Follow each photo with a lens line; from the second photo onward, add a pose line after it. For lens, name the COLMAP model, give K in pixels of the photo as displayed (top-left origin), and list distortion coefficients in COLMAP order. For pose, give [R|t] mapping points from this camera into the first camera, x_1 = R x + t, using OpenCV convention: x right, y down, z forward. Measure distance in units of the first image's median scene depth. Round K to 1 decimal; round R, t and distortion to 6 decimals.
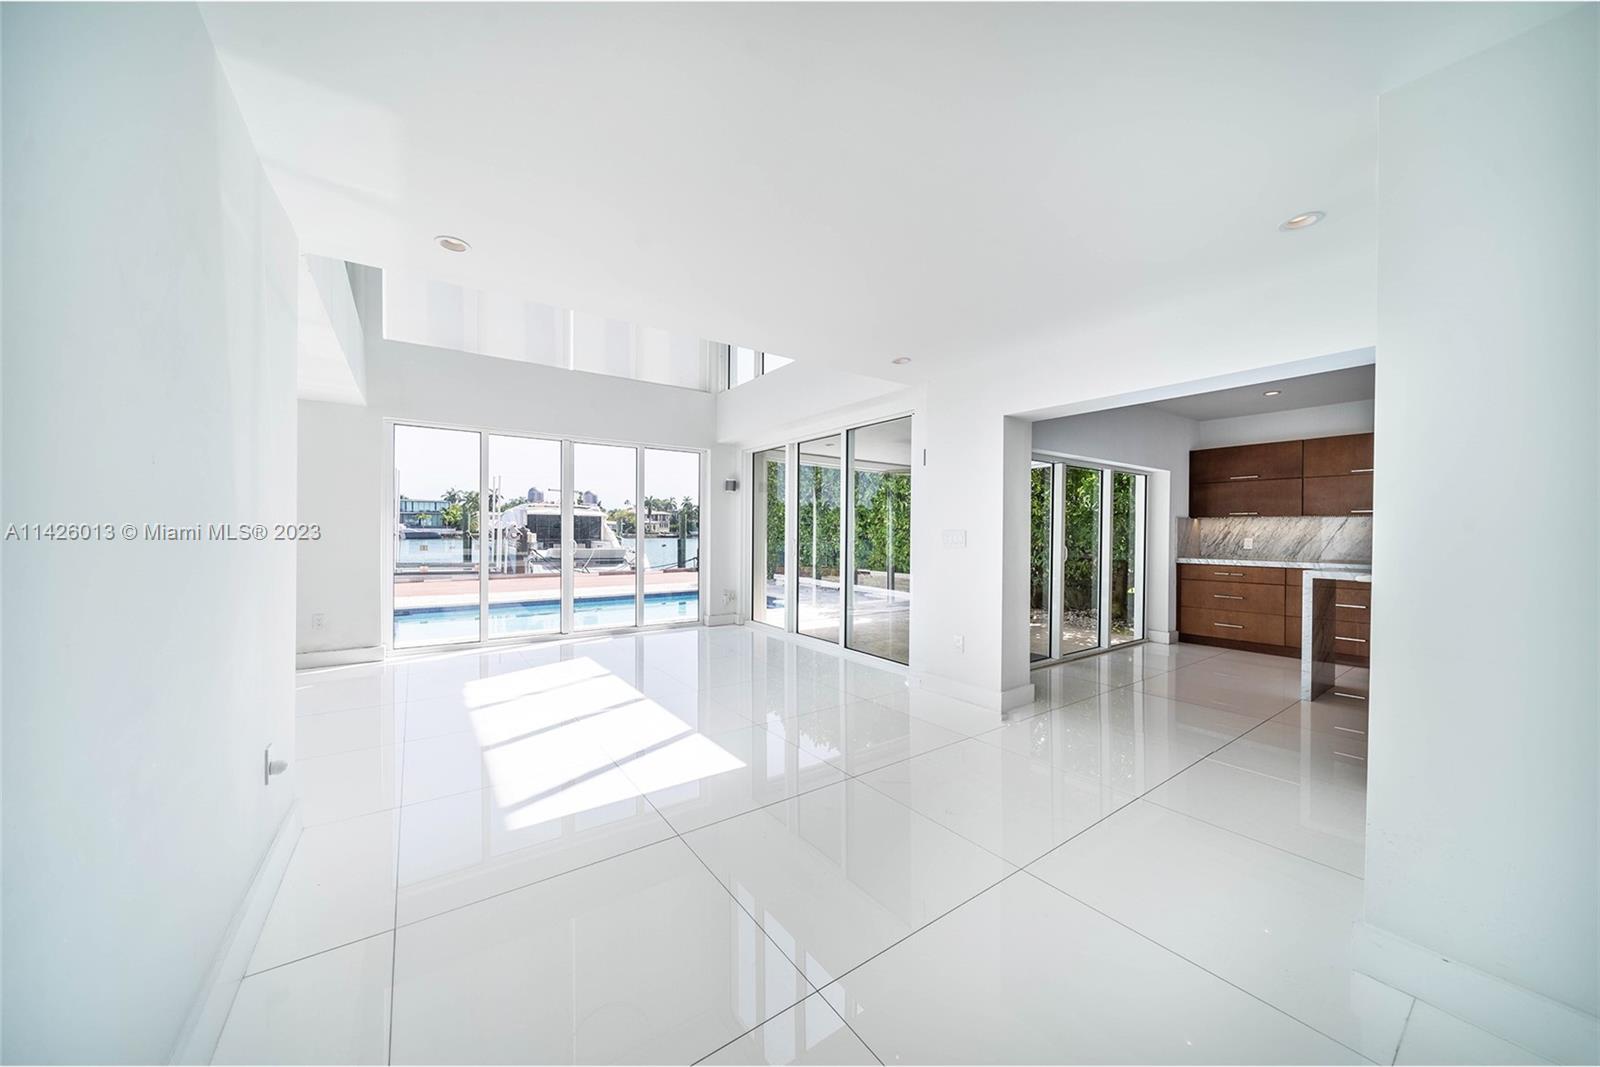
lens RADIAL K [[572.0, 0, 814.1], [0, 572.0, 537.4], [0, 0, 1]] dist [-0.015364, -0.000143]
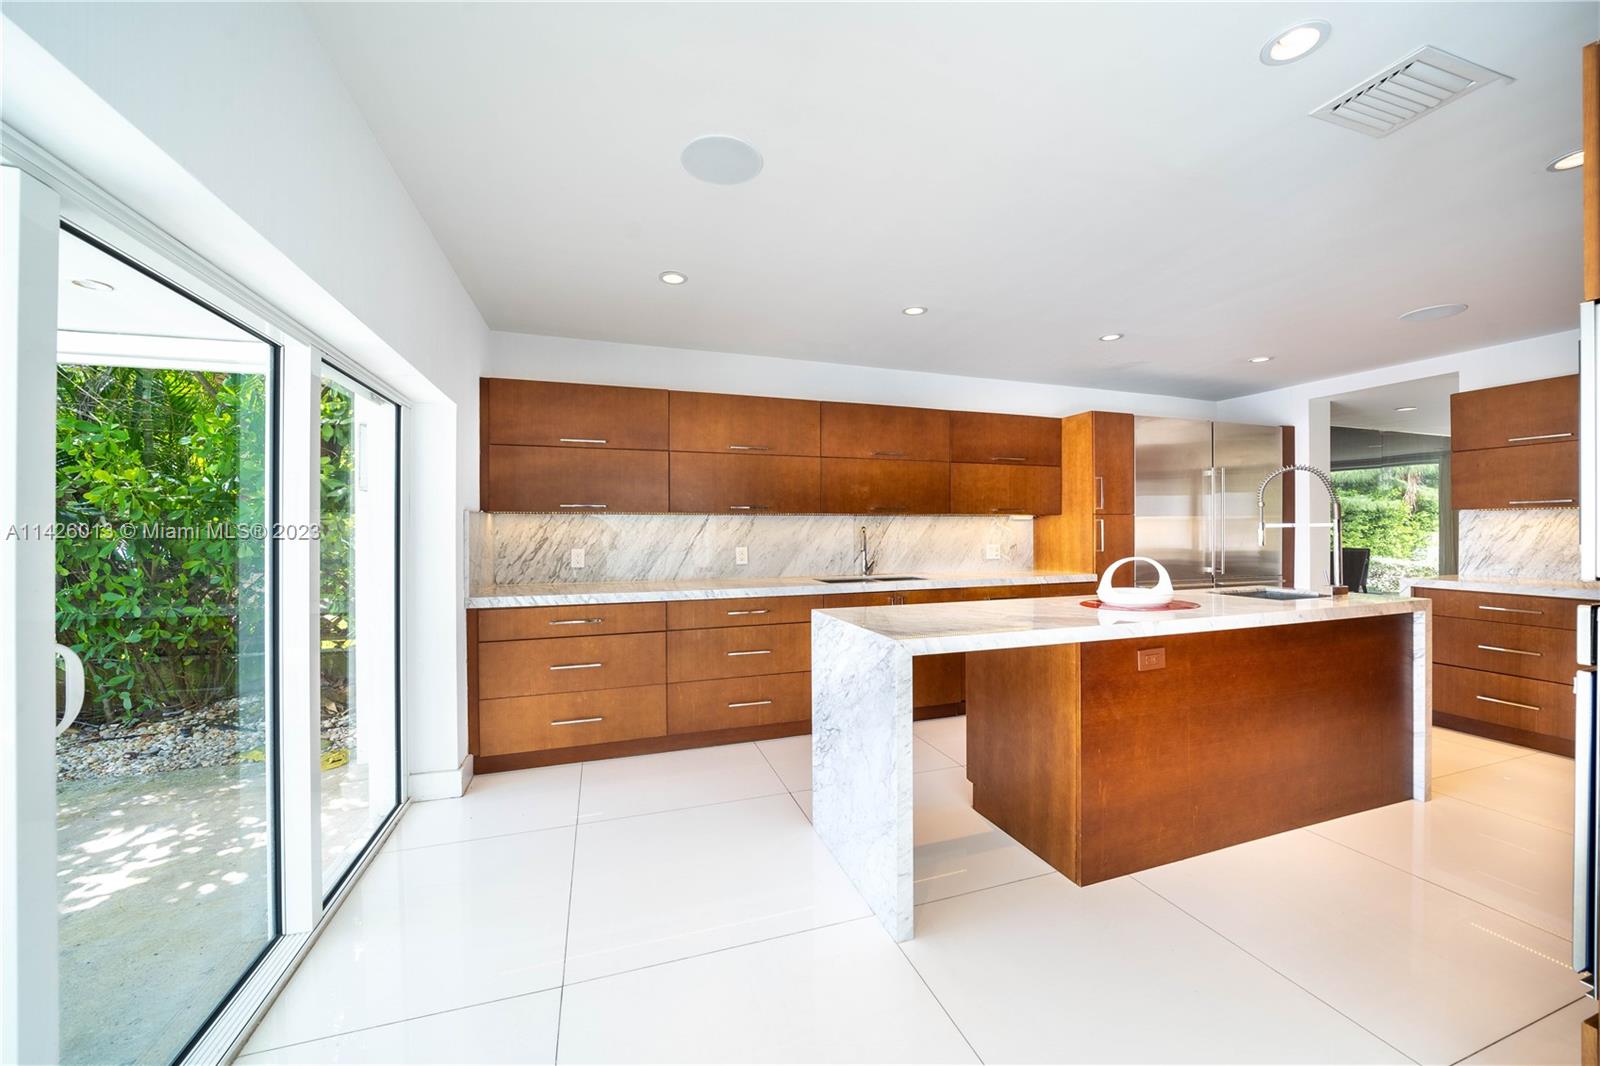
lens RADIAL K [[555.2, 0, 806.3], [0, 555.2, 533.1], [0, 0, 1]] dist [-0.015032, 0.001248]
pose [[0.289302, -0.010734, 0.957178, 0.291815], [0.010429, 0.999913, 0.008061, -0.017013], [-0.957181, 0.007651, 0.289389, 0.612945]]
